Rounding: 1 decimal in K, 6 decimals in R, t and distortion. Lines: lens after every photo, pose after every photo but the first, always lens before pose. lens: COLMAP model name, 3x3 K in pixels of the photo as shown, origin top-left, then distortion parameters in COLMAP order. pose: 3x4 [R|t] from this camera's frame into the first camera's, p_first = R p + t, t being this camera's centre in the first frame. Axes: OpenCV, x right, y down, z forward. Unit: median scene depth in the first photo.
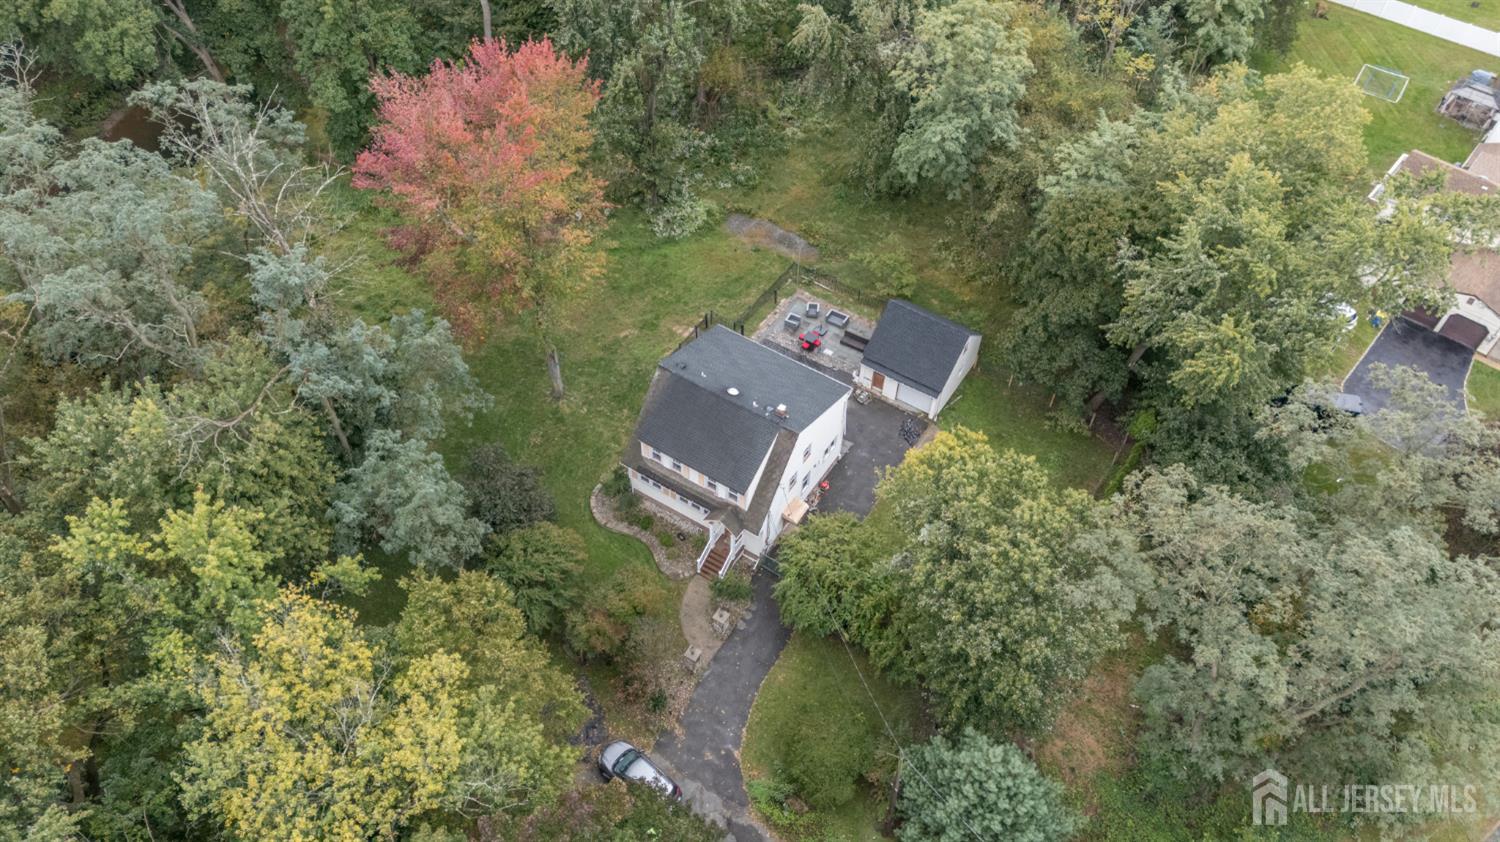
lens RADIAL K [[1090.9, 0, 752.2], [0, 1090.9, 416.2], [0, 0, 1]] dist [0.053655, -0.038675]
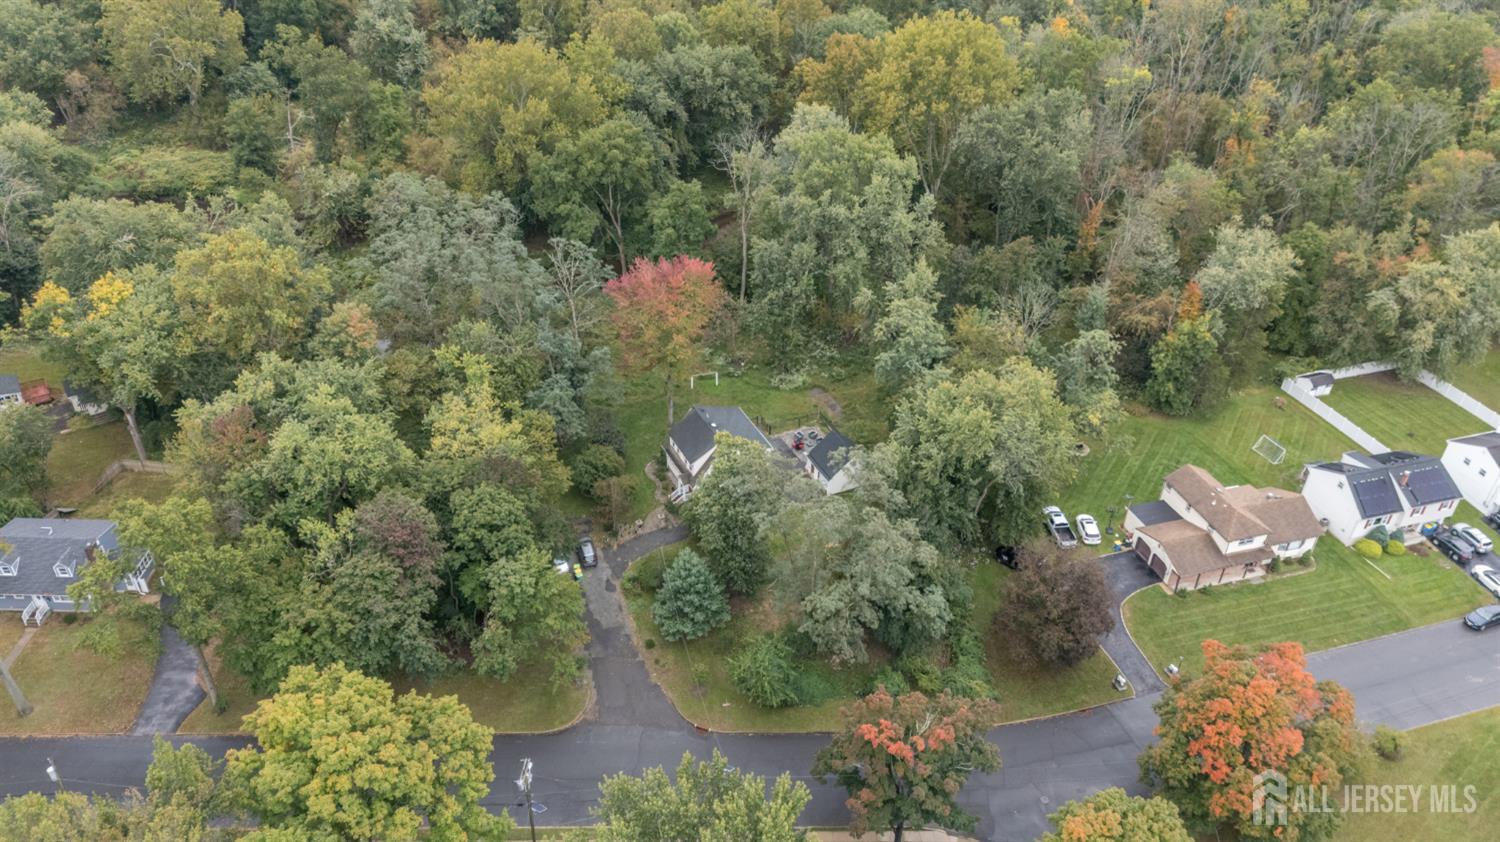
lens RADIAL K [[1090.9, 0, 748.9], [0, 1090.9, 426.5], [0, 0, 1]] dist [0.053655, -0.038675]
pose [[0.847027, 0.296281, -0.441319, 0.906232], [-0.402696, 0.899608, -0.168942, 0.286877], [0.346959, 0.320816, 0.881304, -0.780759]]
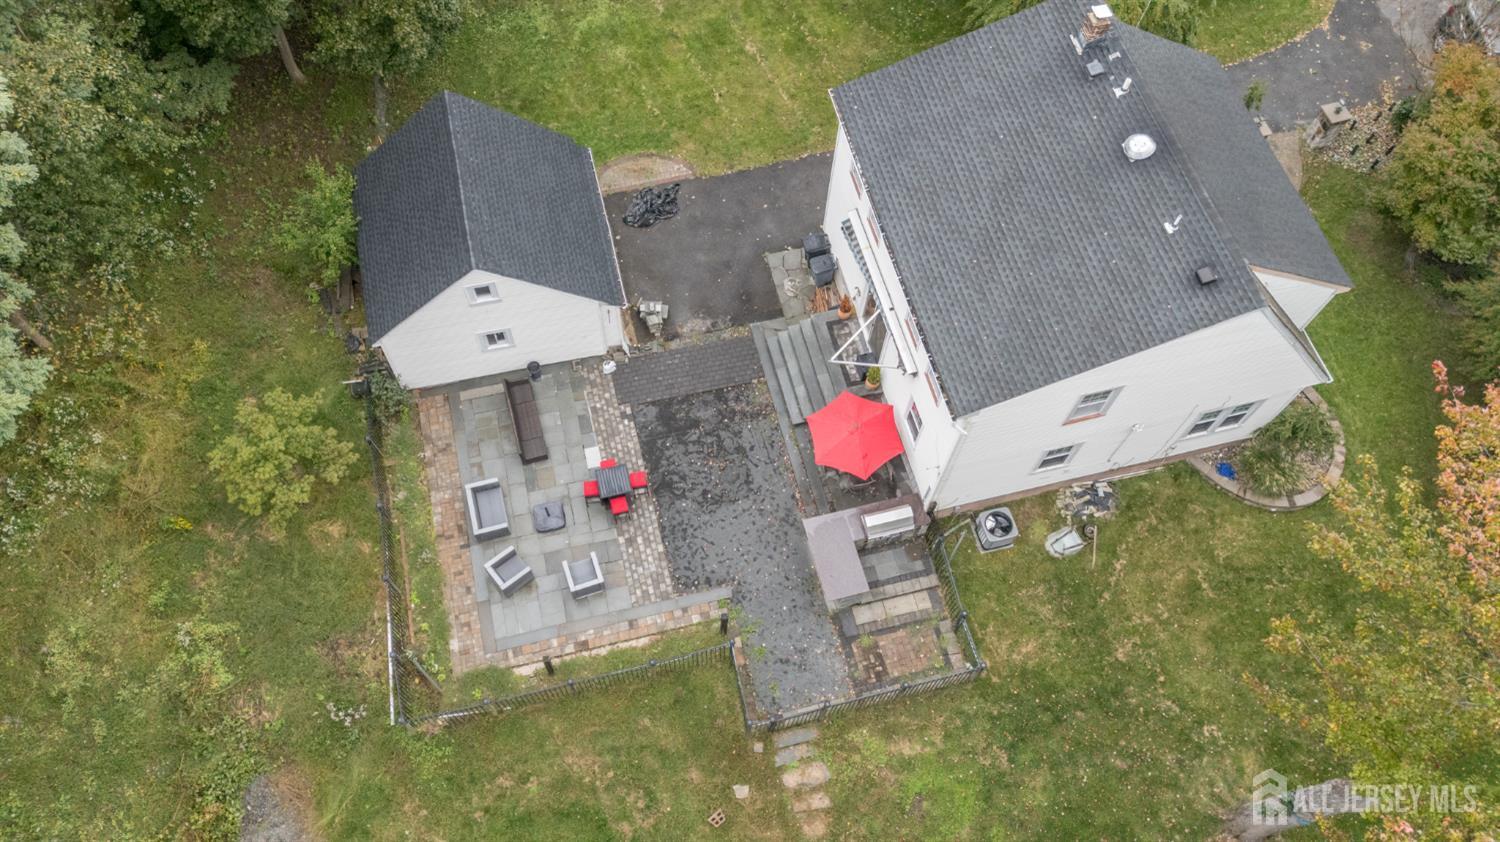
lens RADIAL K [[1090.9, 0, 747.3], [0, 1090.9, 424.0], [0, 0, 1]] dist [0.053655, -0.038675]
pose [[-0.726977, -0.634827, 0.261724, -0.076072], [0.485050, -0.204972, 0.850125, -0.417034], [-0.486036, 0.744971, 0.456933, 0.893731]]
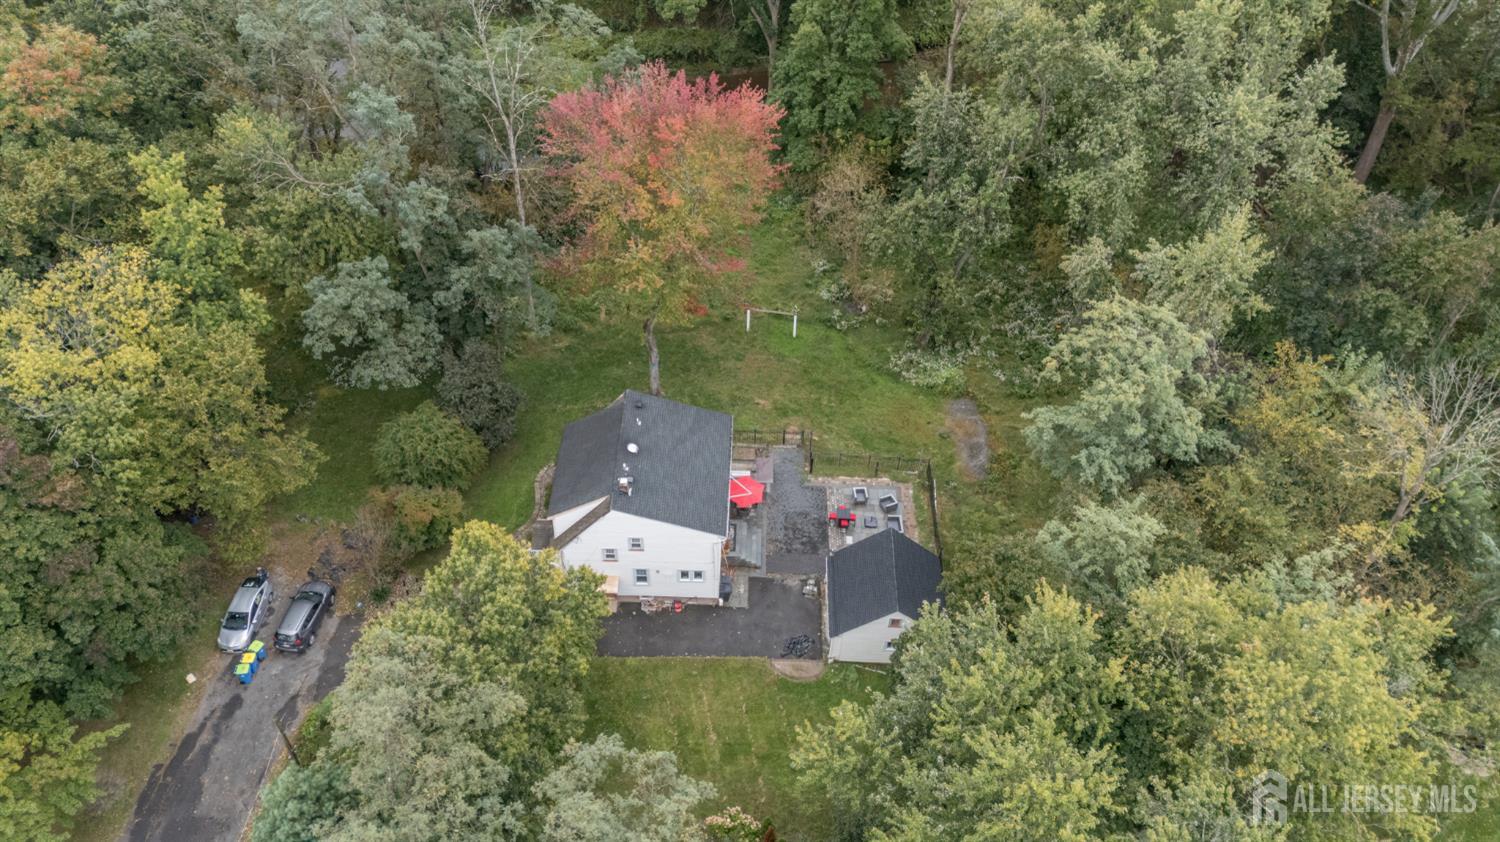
lens RADIAL K [[1090.9, 0, 758.5], [0, 1090.9, 416.0], [0, 0, 1]] dist [0.053655, -0.038675]
pose [[0.524252, 0.593896, -0.610285, 0.600578], [-0.656783, 0.738158, 0.154141, -0.258601], [0.542030, 0.320016, 0.777041, 0.245623]]
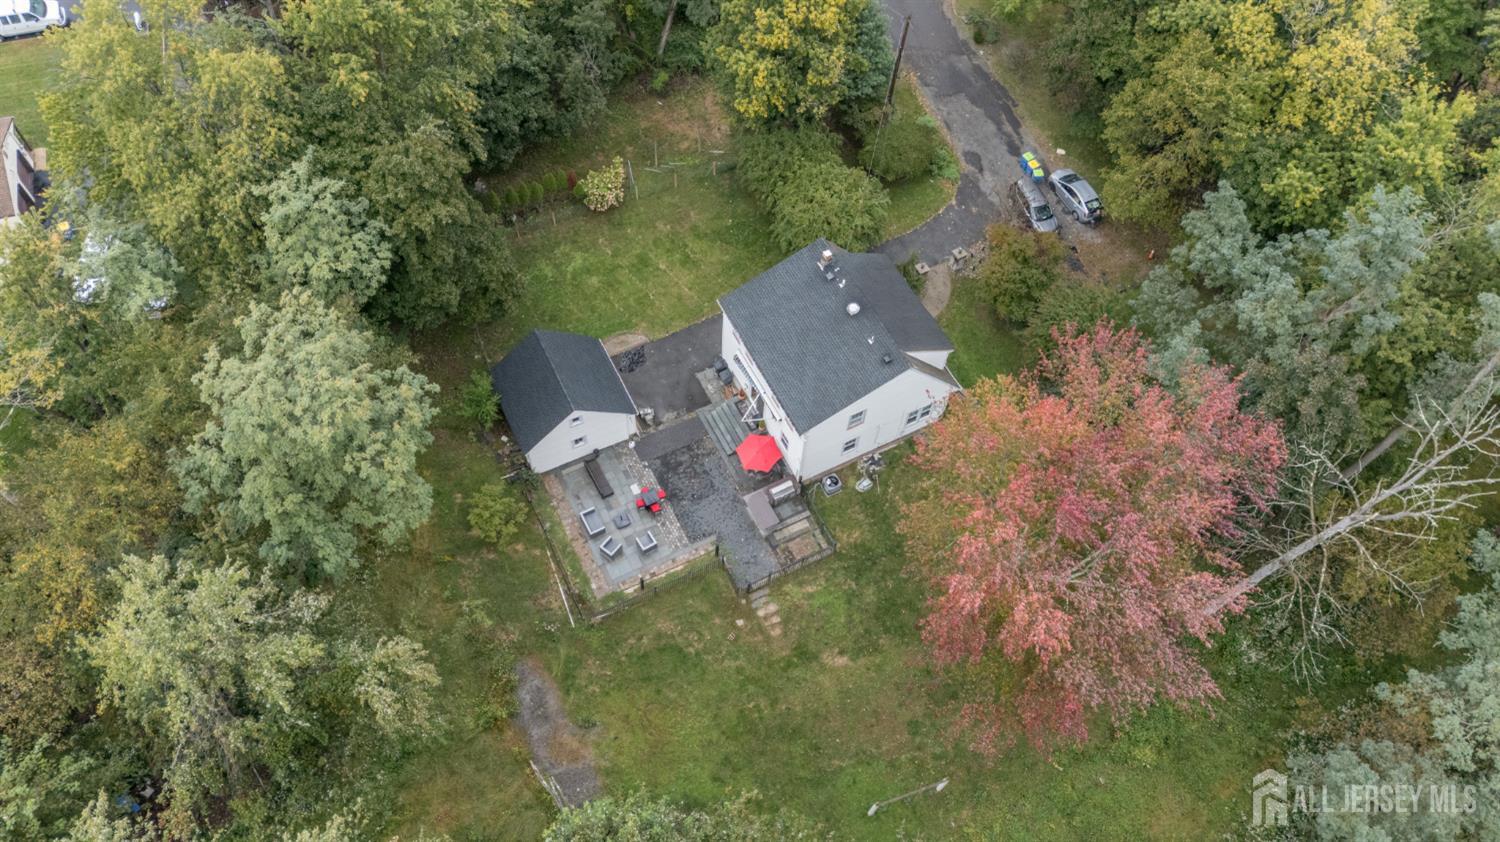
lens RADIAL K [[1090.9, 0, 748.1], [0, 1090.9, 418.9], [0, 0, 1]] dist [0.053655, -0.038675]
pose [[-0.859270, -0.468243, 0.205919, -0.163690], [0.343569, -0.230067, 0.910511, -0.858699], [-0.378965, 0.853122, 0.358564, 0.724656]]
